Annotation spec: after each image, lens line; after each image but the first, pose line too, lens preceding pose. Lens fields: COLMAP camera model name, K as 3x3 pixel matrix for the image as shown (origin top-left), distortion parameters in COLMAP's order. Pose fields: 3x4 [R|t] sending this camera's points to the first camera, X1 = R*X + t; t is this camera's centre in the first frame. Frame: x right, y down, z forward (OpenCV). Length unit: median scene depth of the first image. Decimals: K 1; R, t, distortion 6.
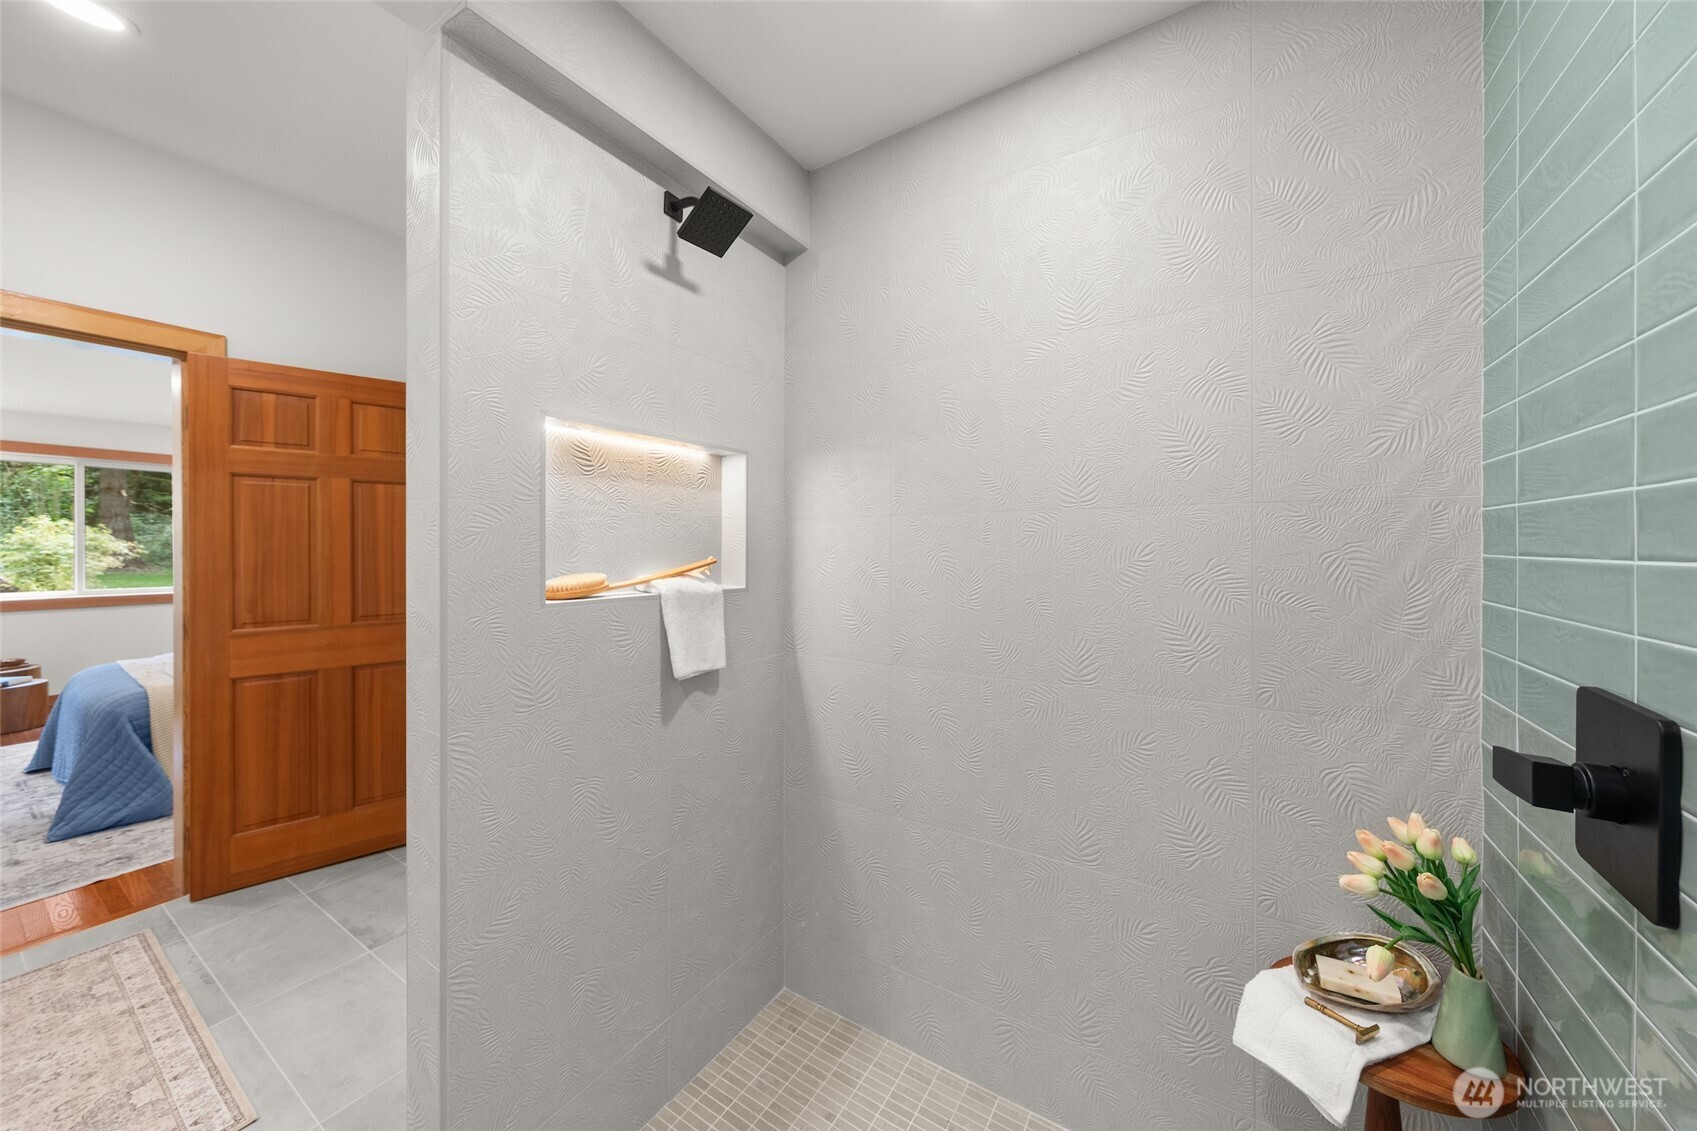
lens RADIAL K [[598.7, 0, 858.7], [0, 598.7, 547.8], [0, 0, 1]] dist [0.003589, -0.000572]
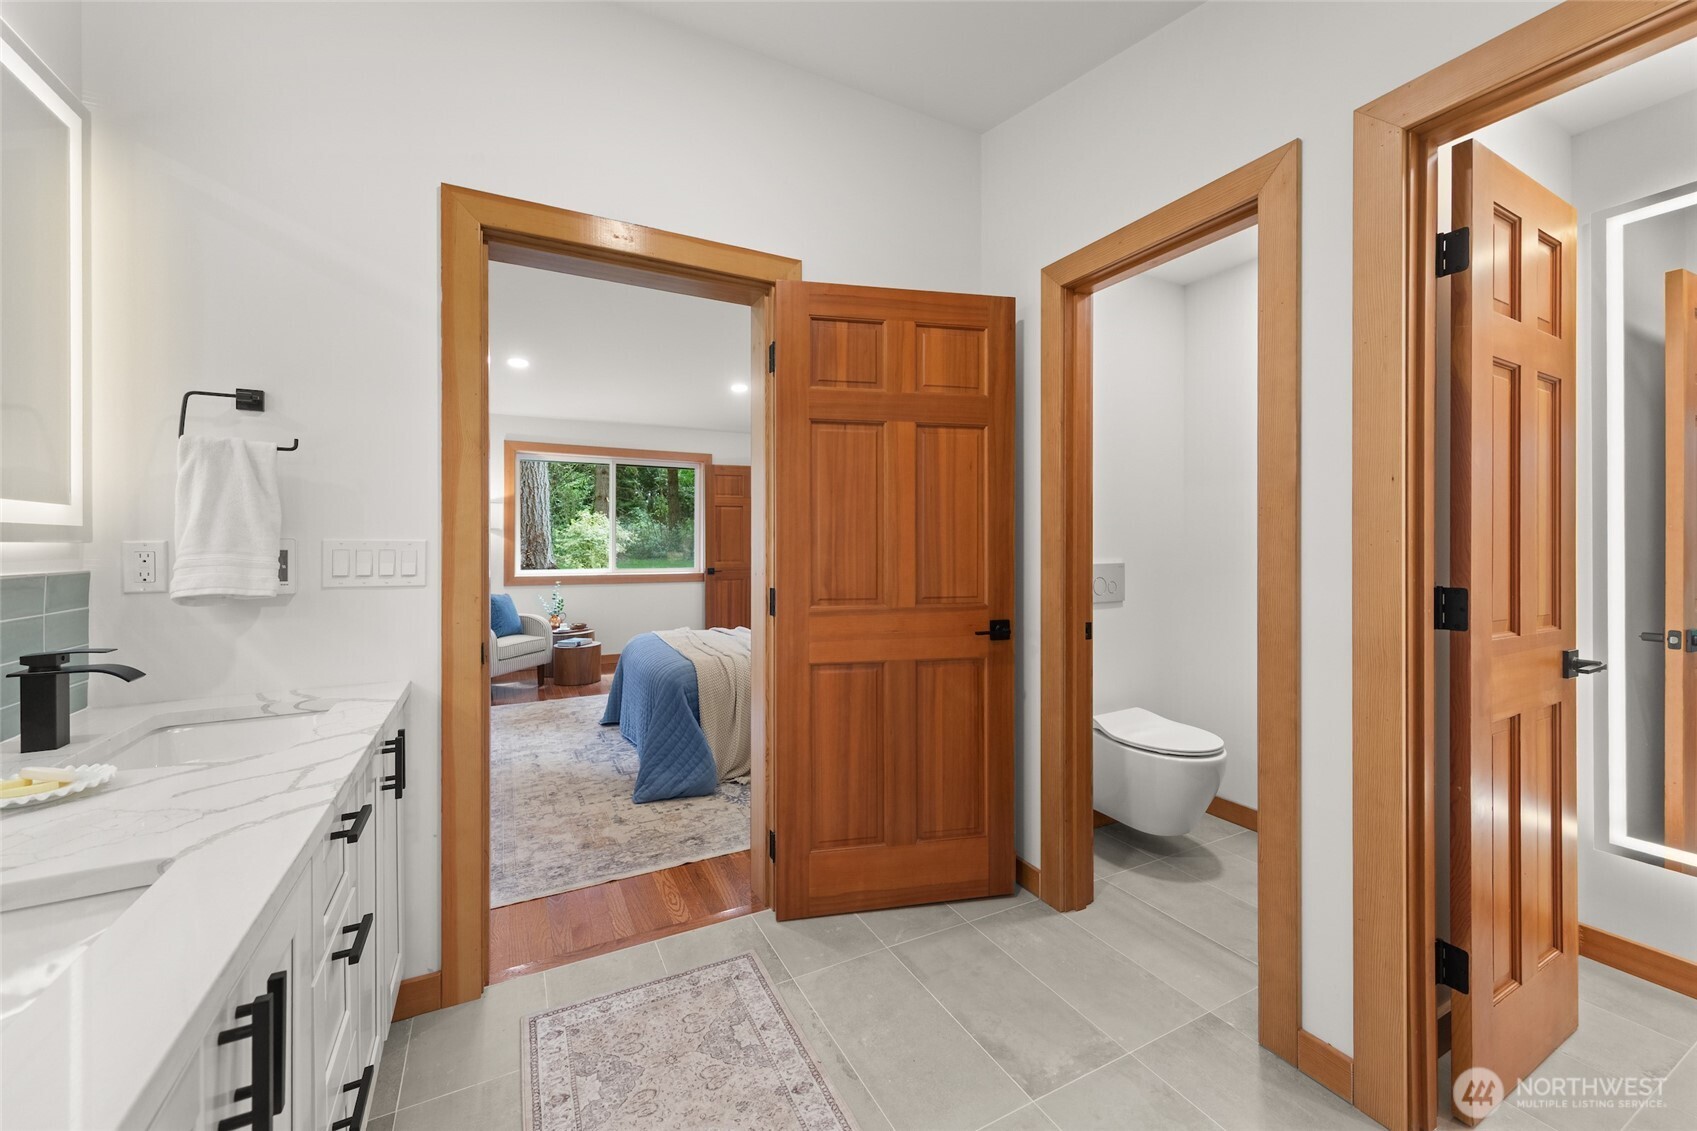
lens RADIAL K [[660.4, 0, 852.9], [0, 660.4, 548.6], [0, 0, 1]] dist [0.007638, -0.000976]
pose [[0.868311, 0.006336, -0.495979, -0.490644], [-0.005097, 0.999980, 0.003851, 0.047955], [0.495994, -0.000816, 0.868326, 0.208635]]
